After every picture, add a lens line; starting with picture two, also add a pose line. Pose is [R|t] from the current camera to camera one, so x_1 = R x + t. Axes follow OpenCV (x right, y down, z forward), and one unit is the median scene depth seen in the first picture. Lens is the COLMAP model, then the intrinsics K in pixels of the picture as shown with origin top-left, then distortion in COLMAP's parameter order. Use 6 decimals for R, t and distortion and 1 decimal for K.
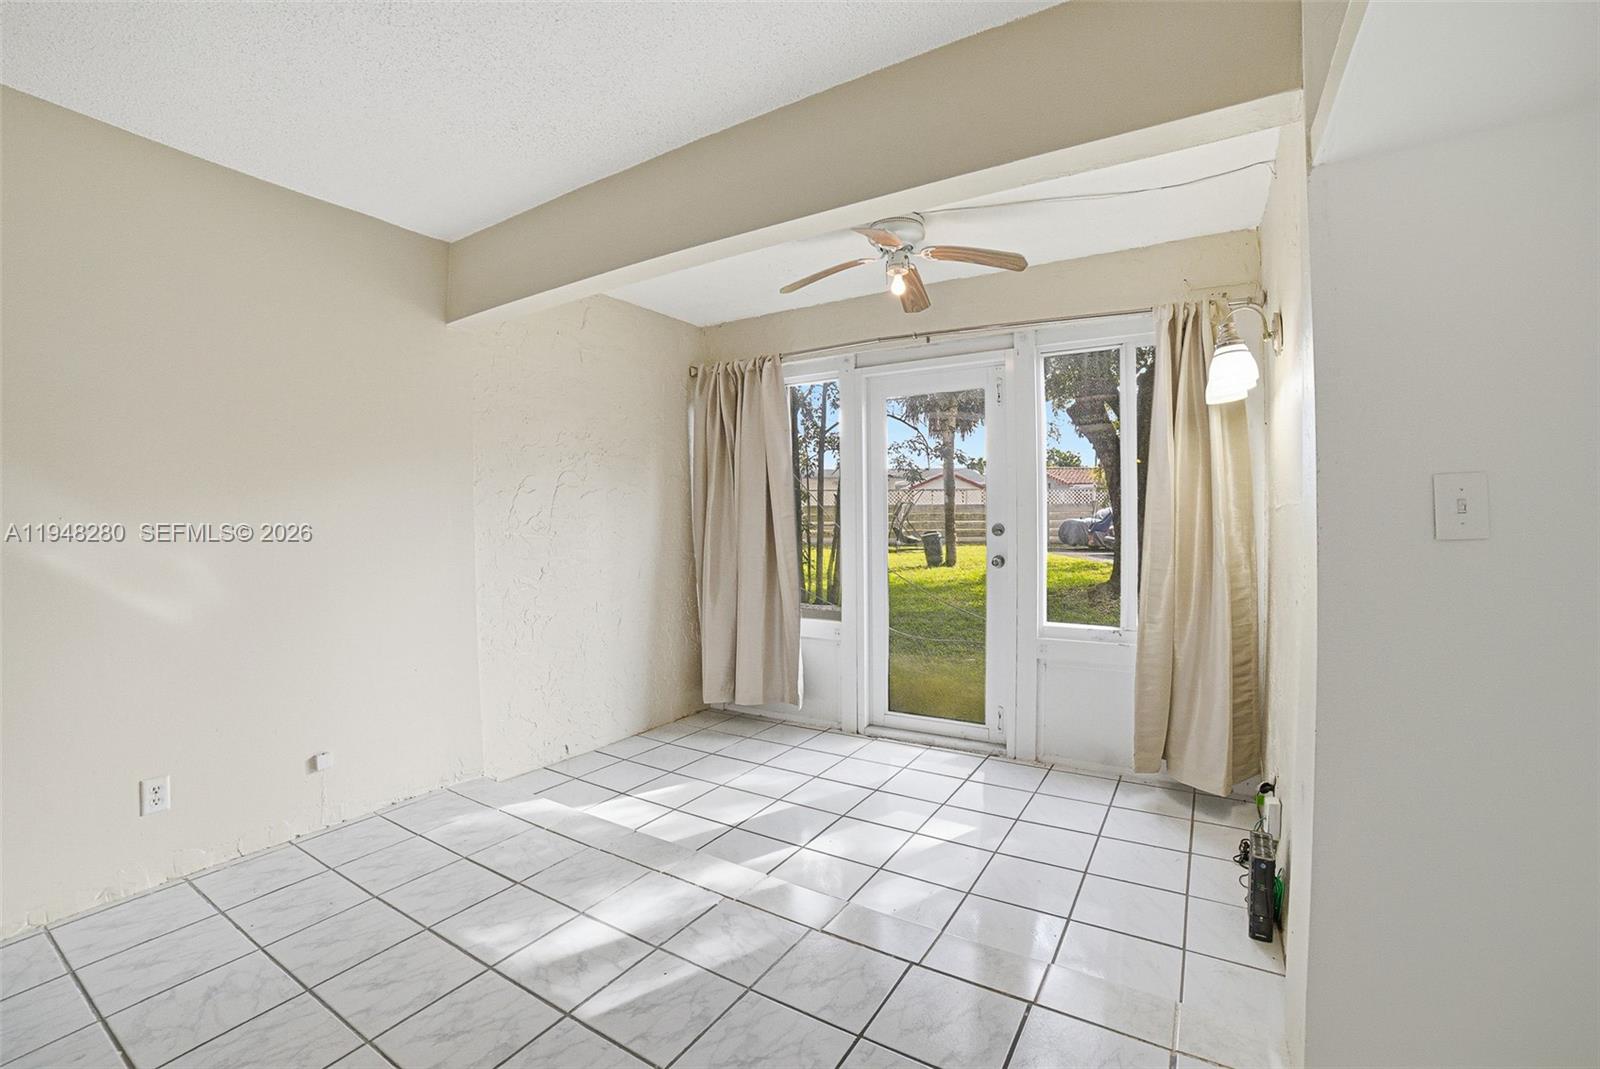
lens RADIAL K [[662.2, 0, 793.7], [0, 662.2, 542.2], [0, 0, 1]] dist [-0.096733, 0.030590]
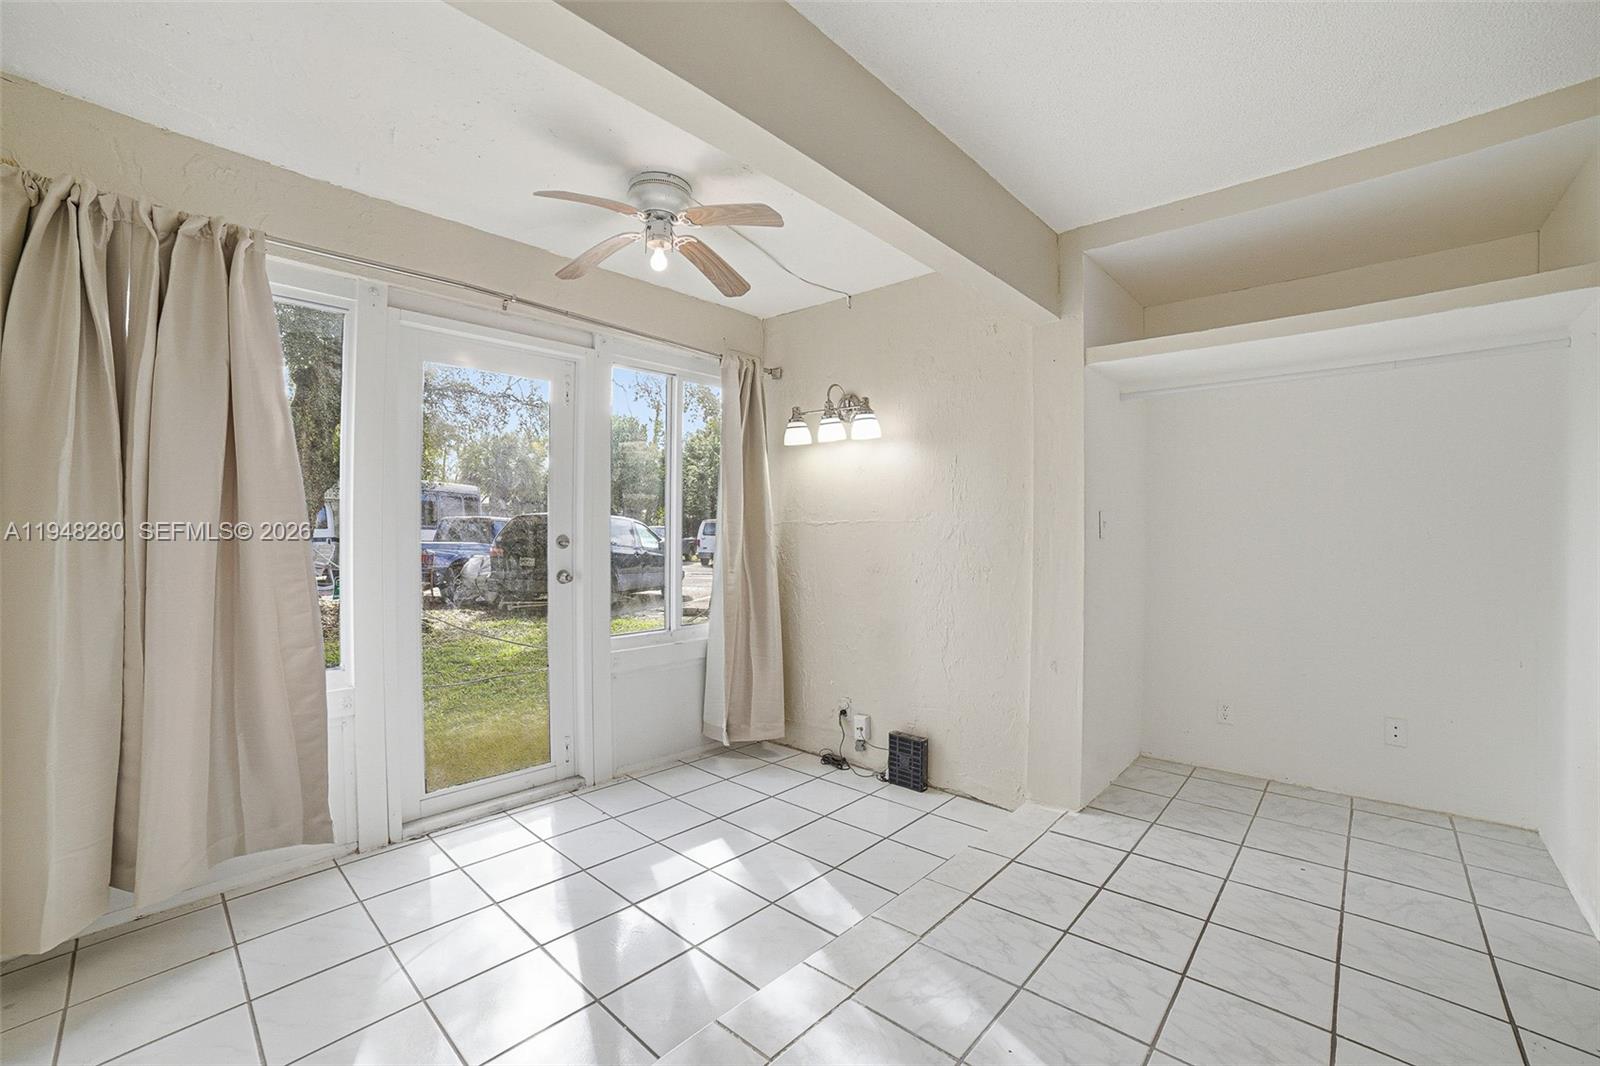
lens RADIAL K [[662.2, 0, 793.7], [0, 662.2, 540.7], [0, 0, 1]] dist [-0.096733, 0.030590]
pose [[0.206449, -0.006614, 0.978435, -0.507491], [0.028124, 0.999604, 0.000823, -0.011491], [-0.978053, 0.027347, 0.206553, 0.507295]]
